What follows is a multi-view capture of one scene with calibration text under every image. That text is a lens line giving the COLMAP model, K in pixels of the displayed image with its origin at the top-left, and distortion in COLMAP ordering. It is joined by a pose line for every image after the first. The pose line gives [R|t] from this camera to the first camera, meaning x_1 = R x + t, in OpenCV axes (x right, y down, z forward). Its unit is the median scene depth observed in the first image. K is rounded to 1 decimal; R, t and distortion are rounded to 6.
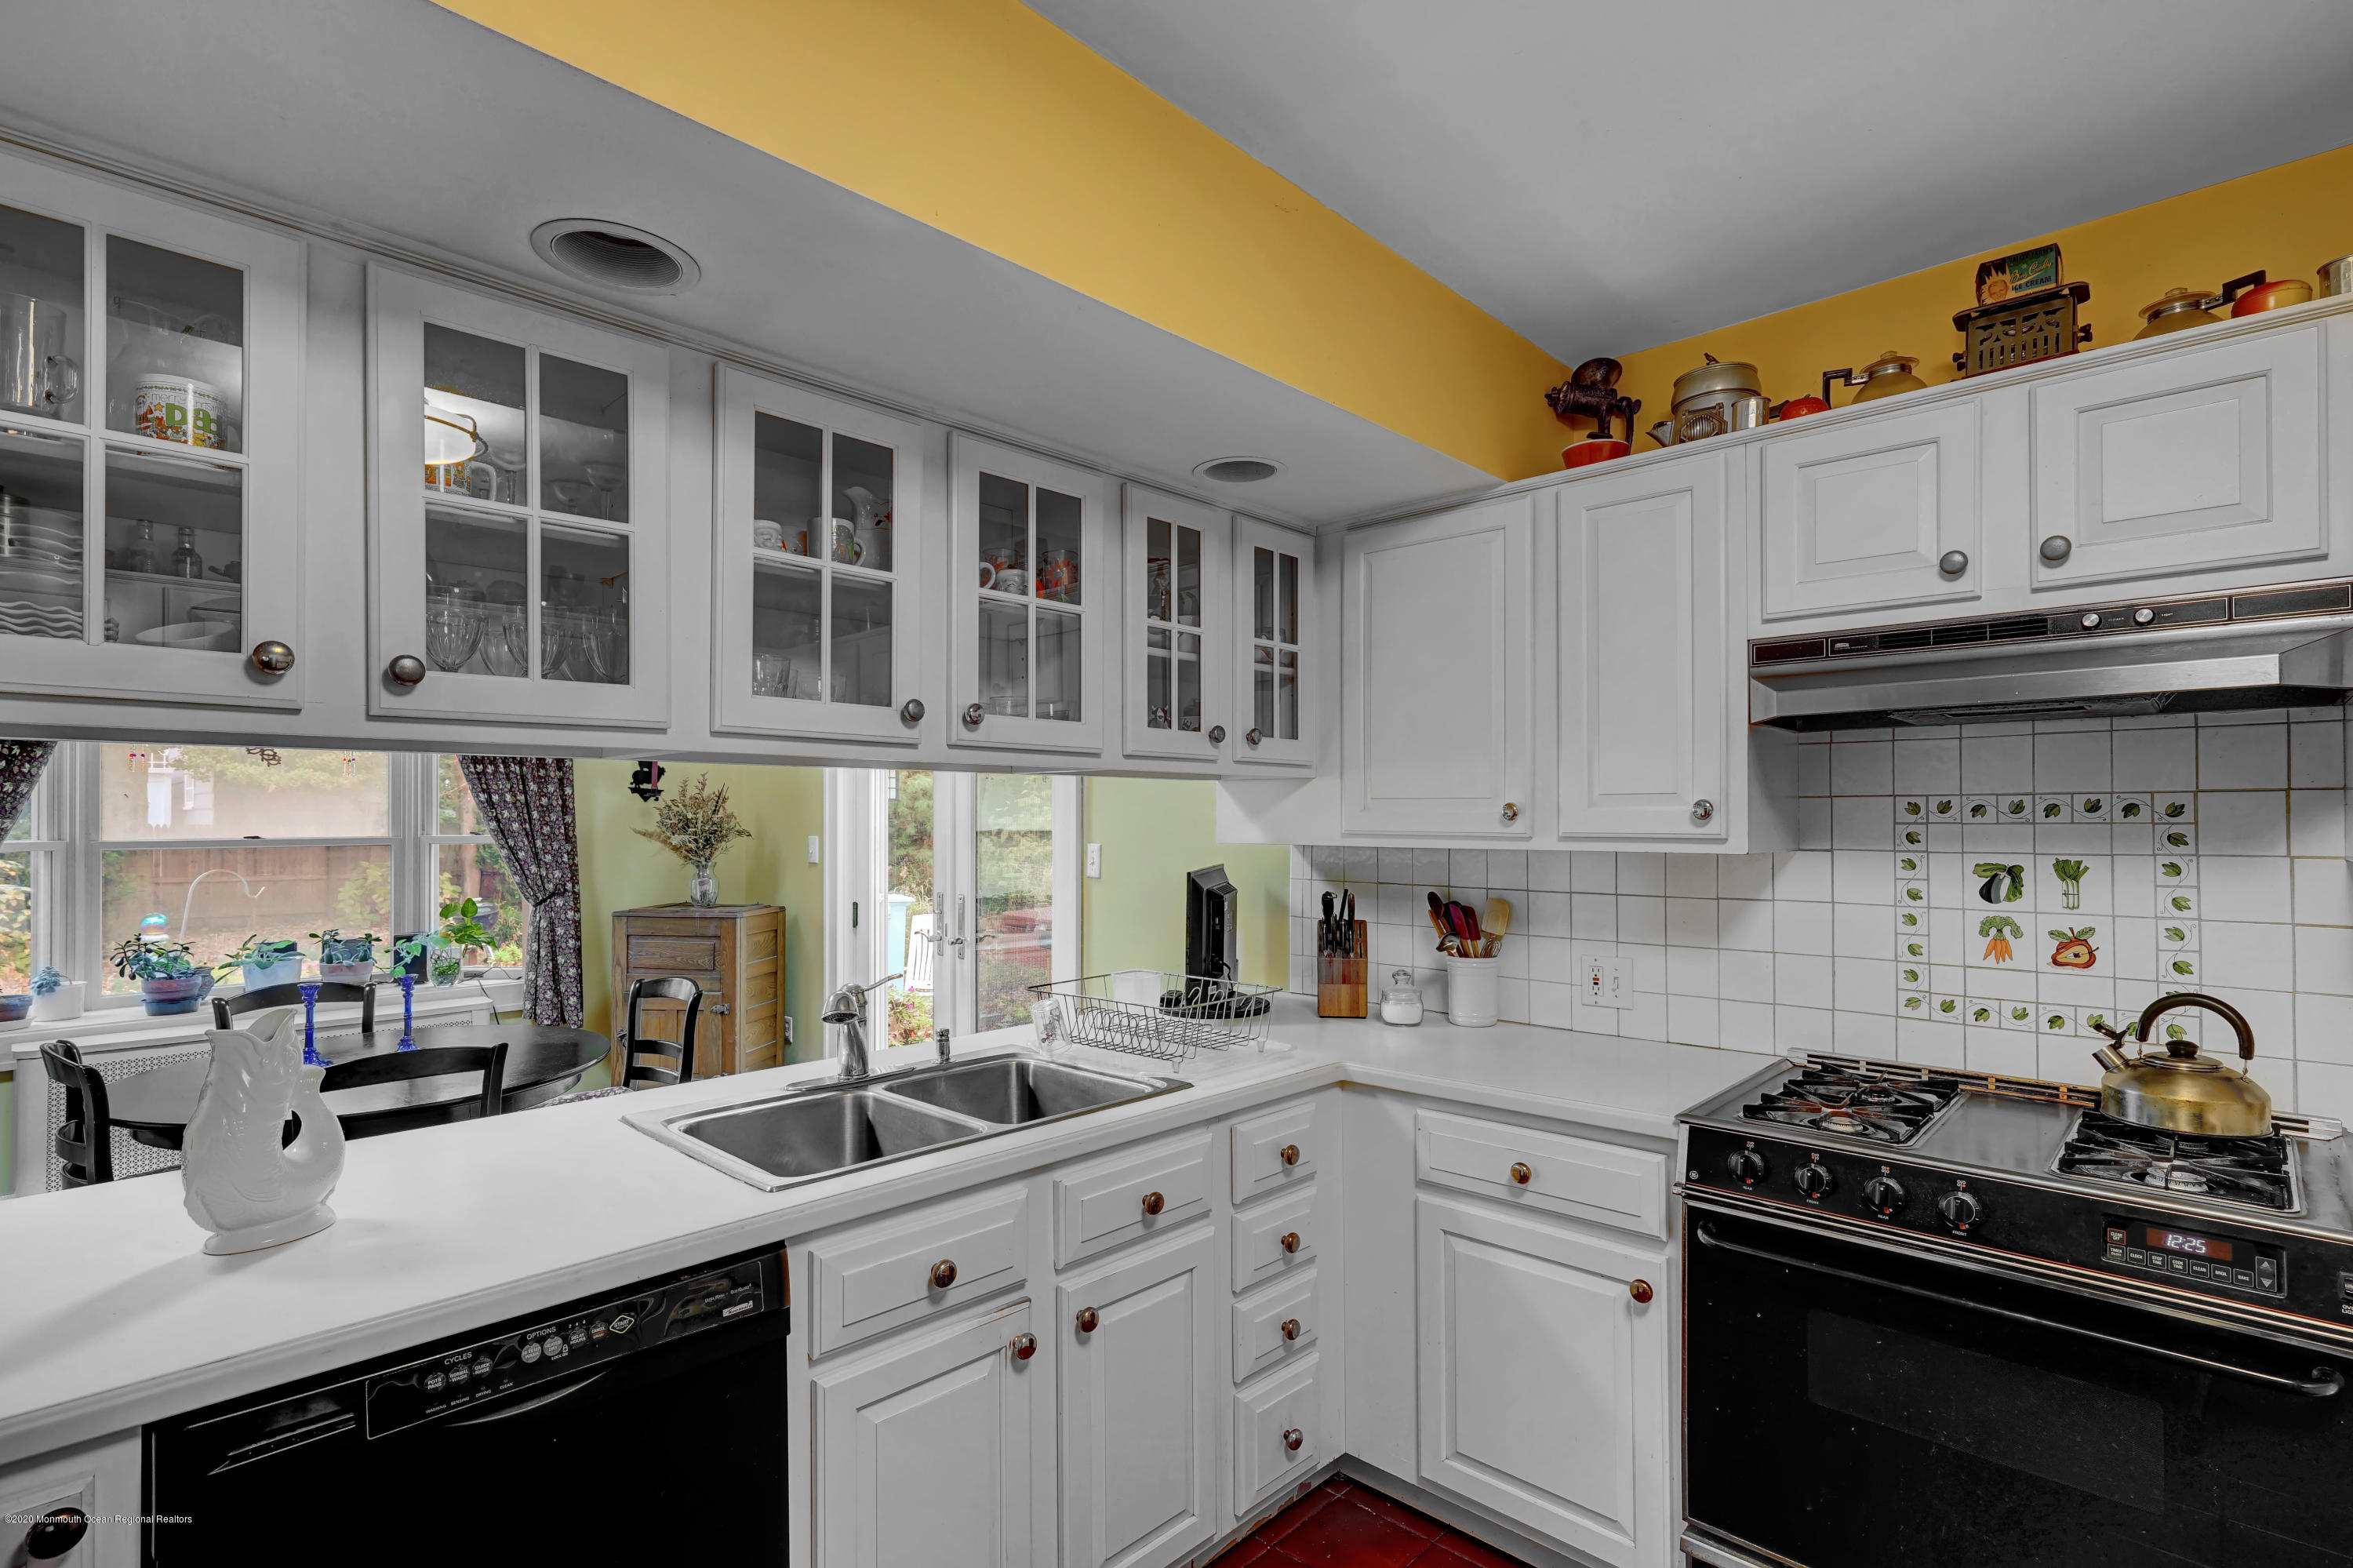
lens RADIAL K [[1112.1, 0, 1143.5], [0, 1112.1, 806.3], [0, 0, 1]] dist [-0.002393, 0.003213]
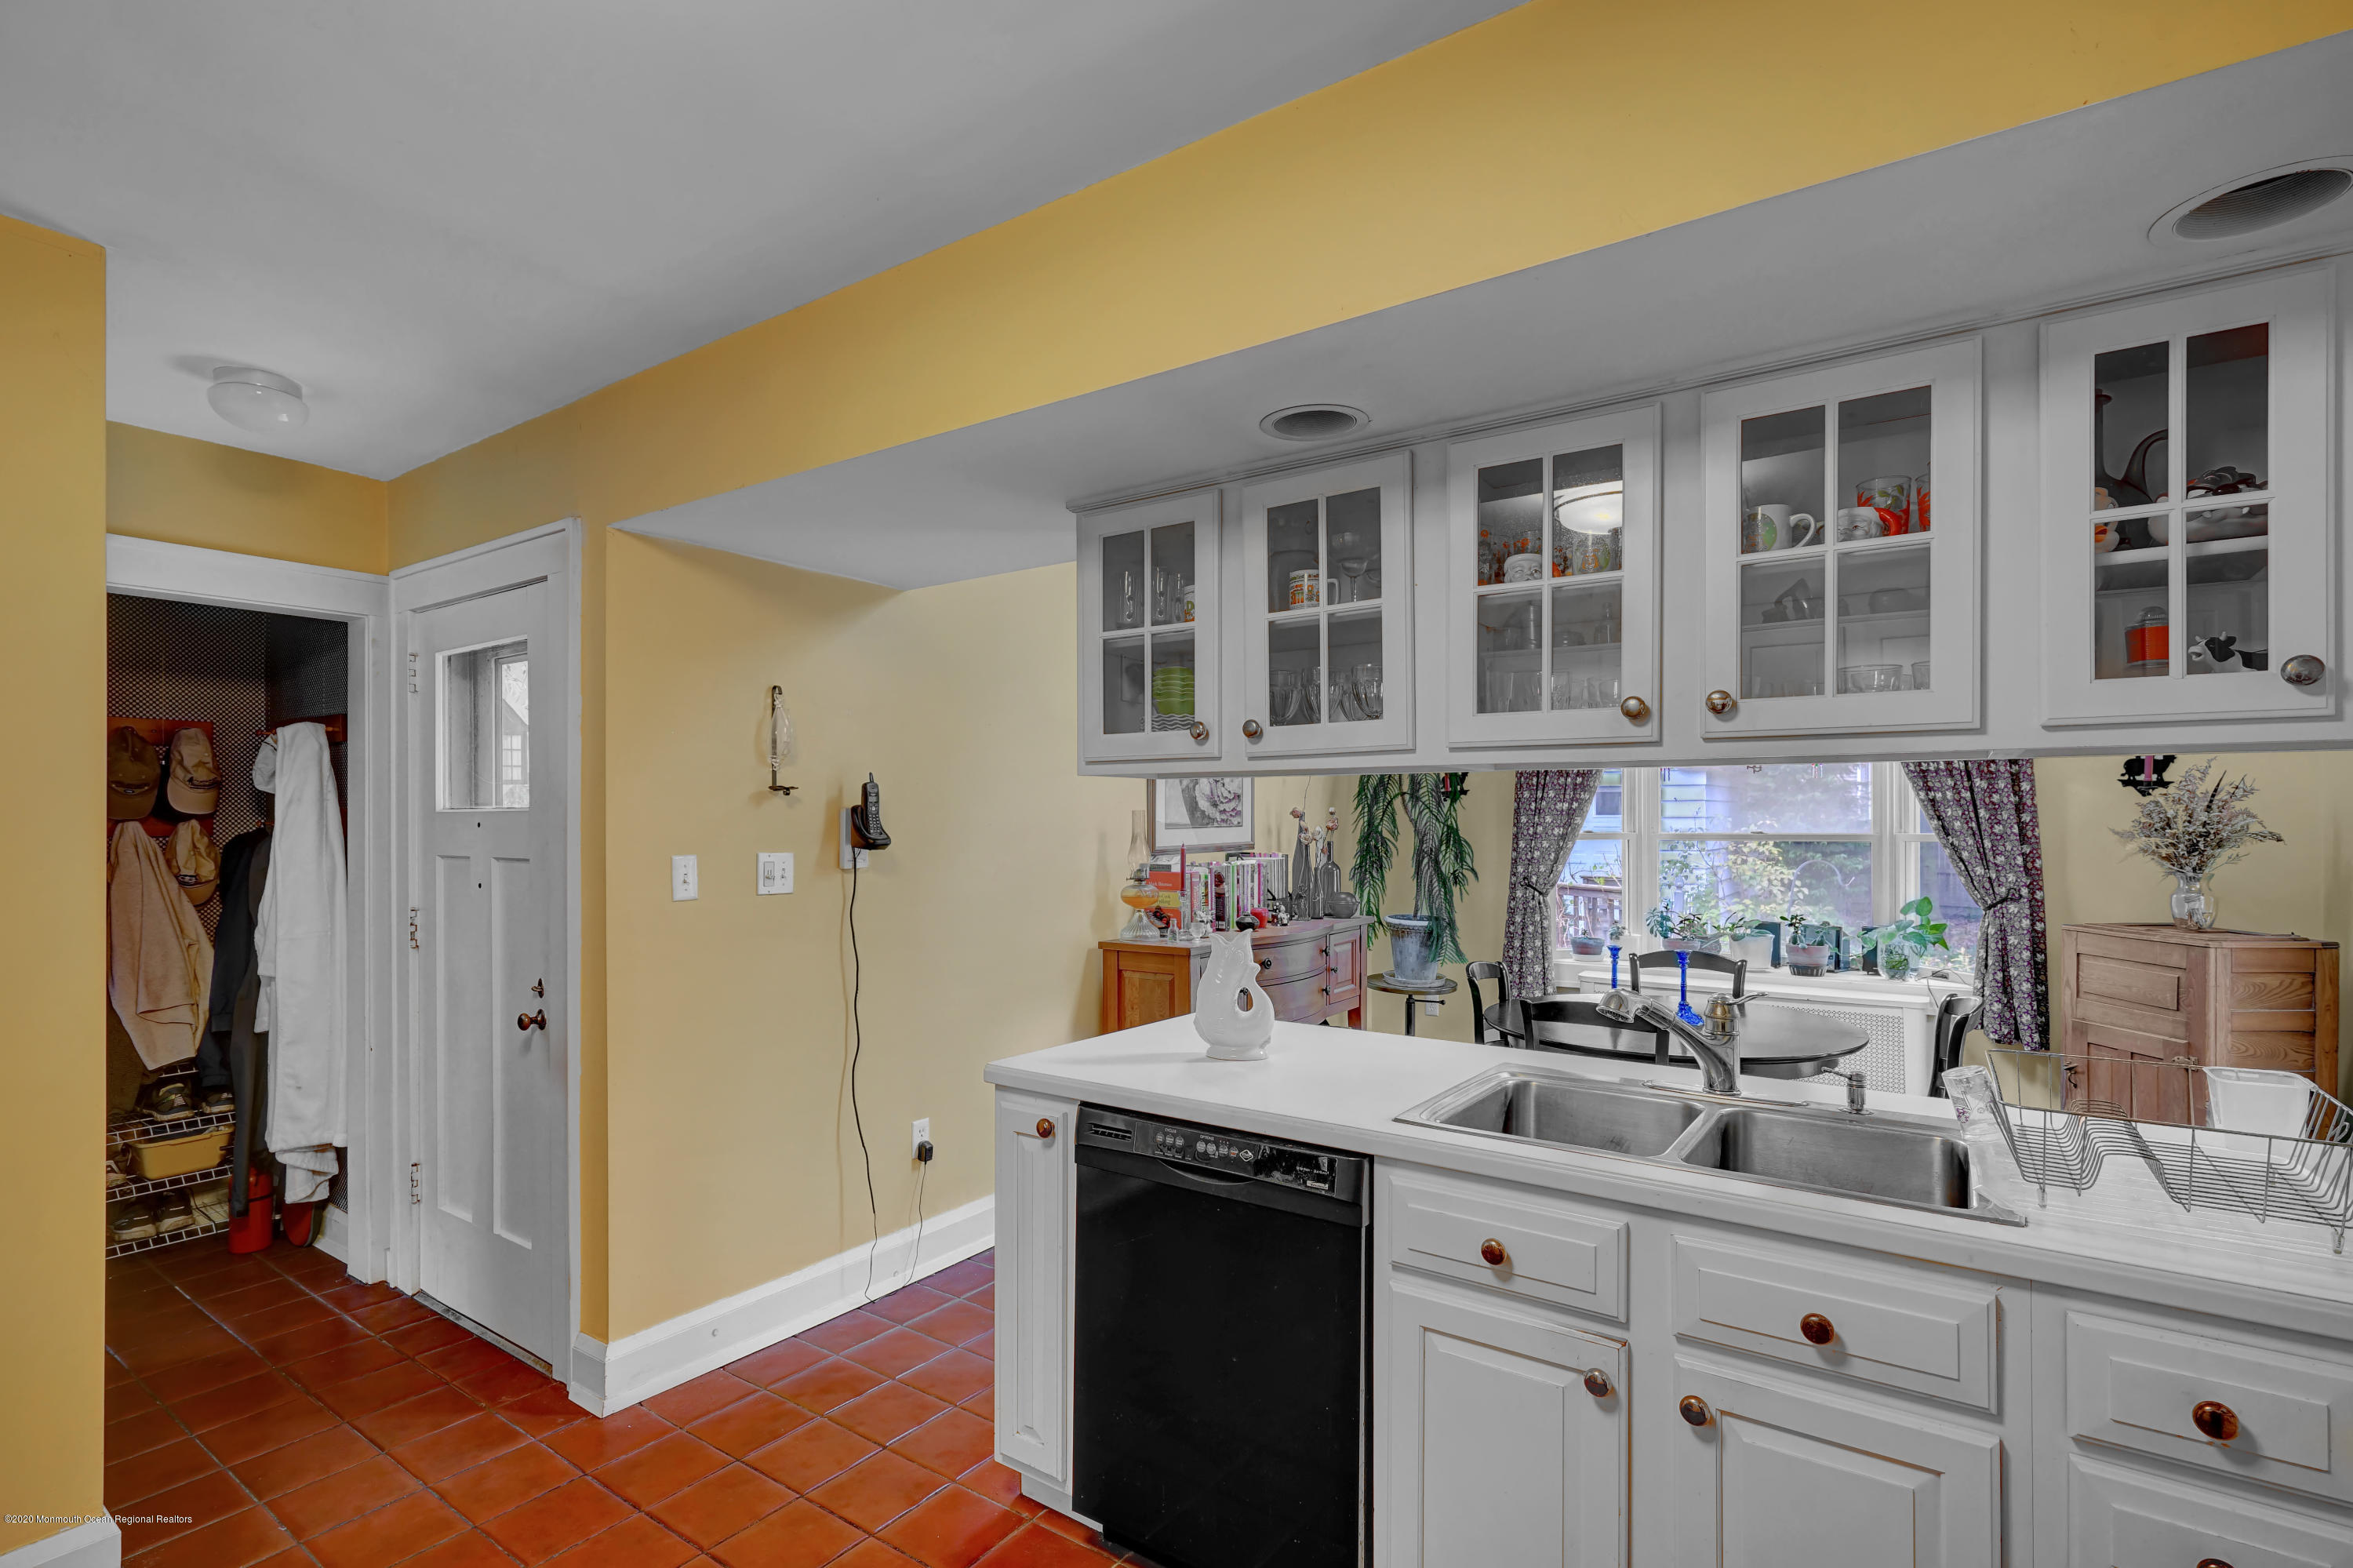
lens RADIAL K [[1112.1, 0, 1171.0], [0, 1112.1, 817.8], [0, 0, 1]] dist [-0.002393, 0.003213]
pose [[0.172789, 0.001991, -0.984957, 0.584530], [0.011311, 0.999928, 0.004005, 0.000748], [0.984894, -0.011833, 0.172754, 0.378232]]
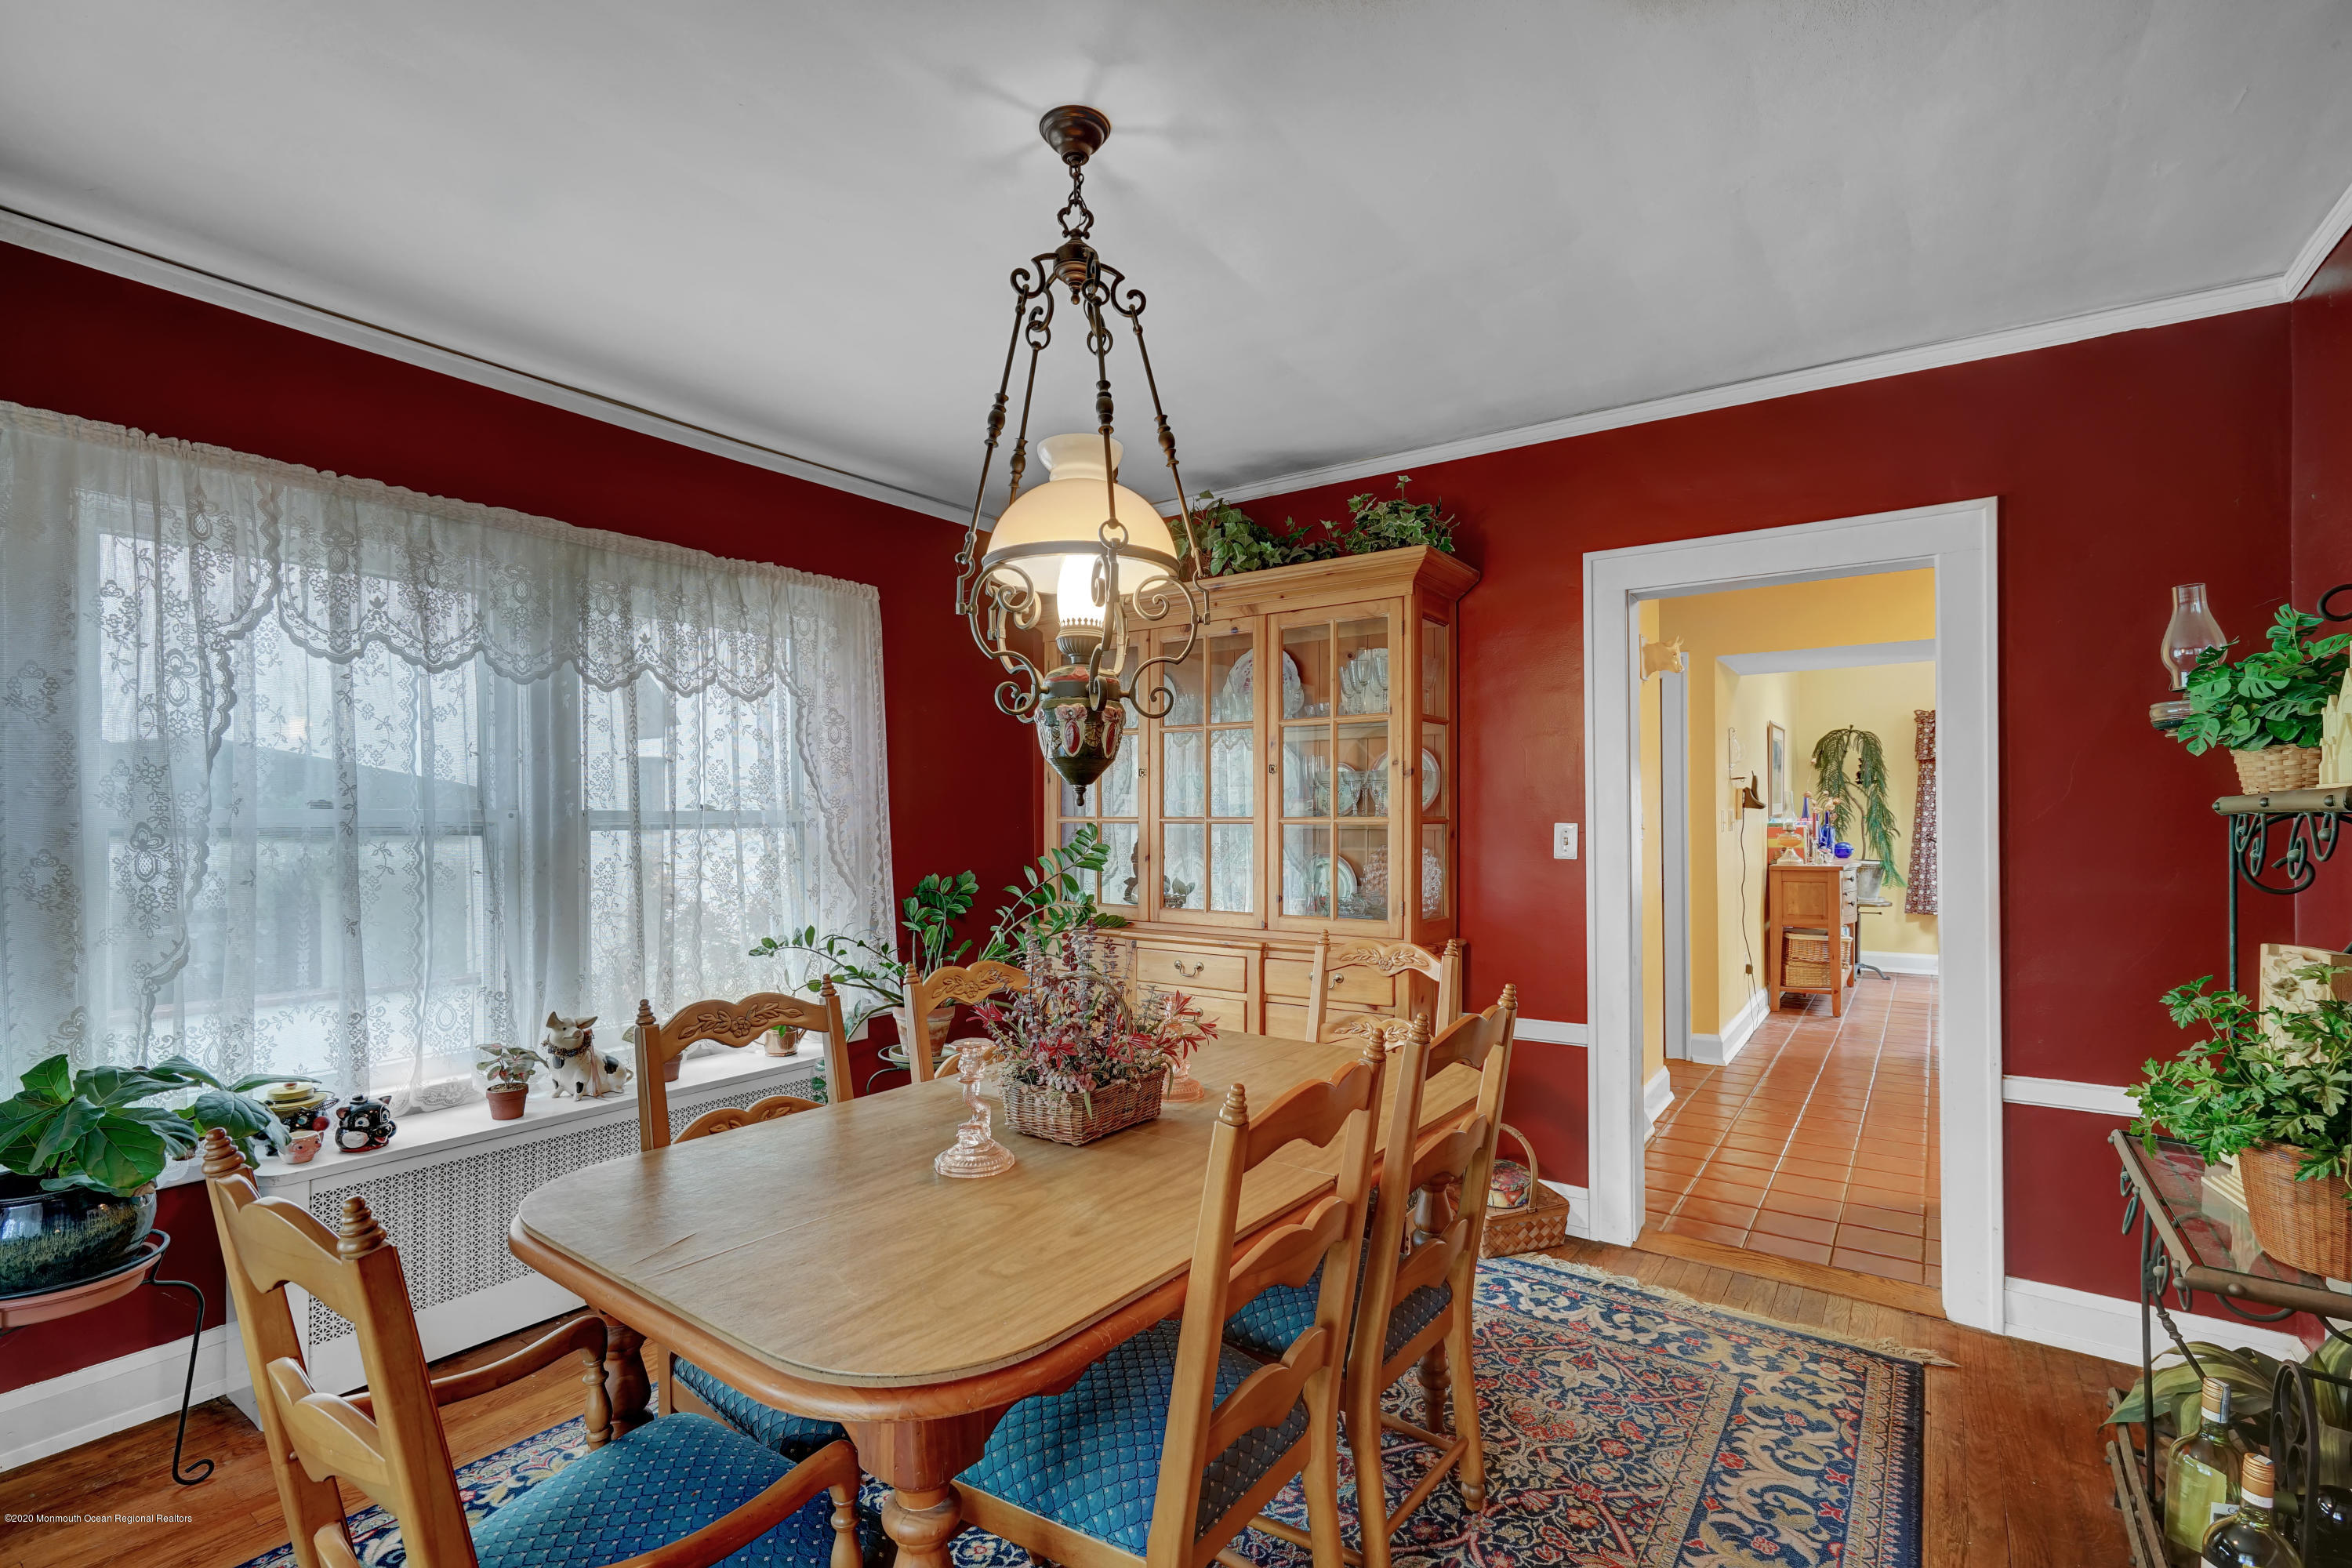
lens RADIAL K [[1058.8, 0, 1151.0], [0, 1058.8, 813.8], [0, 0, 1]] dist [-0.007966, 0.004231]
pose [[0.143560, 0.002200, -0.989639, 1.619562], [0.016960, 0.999845, 0.004683, 0.015487], [0.989496, -0.017457, 0.143500, -1.777419]]
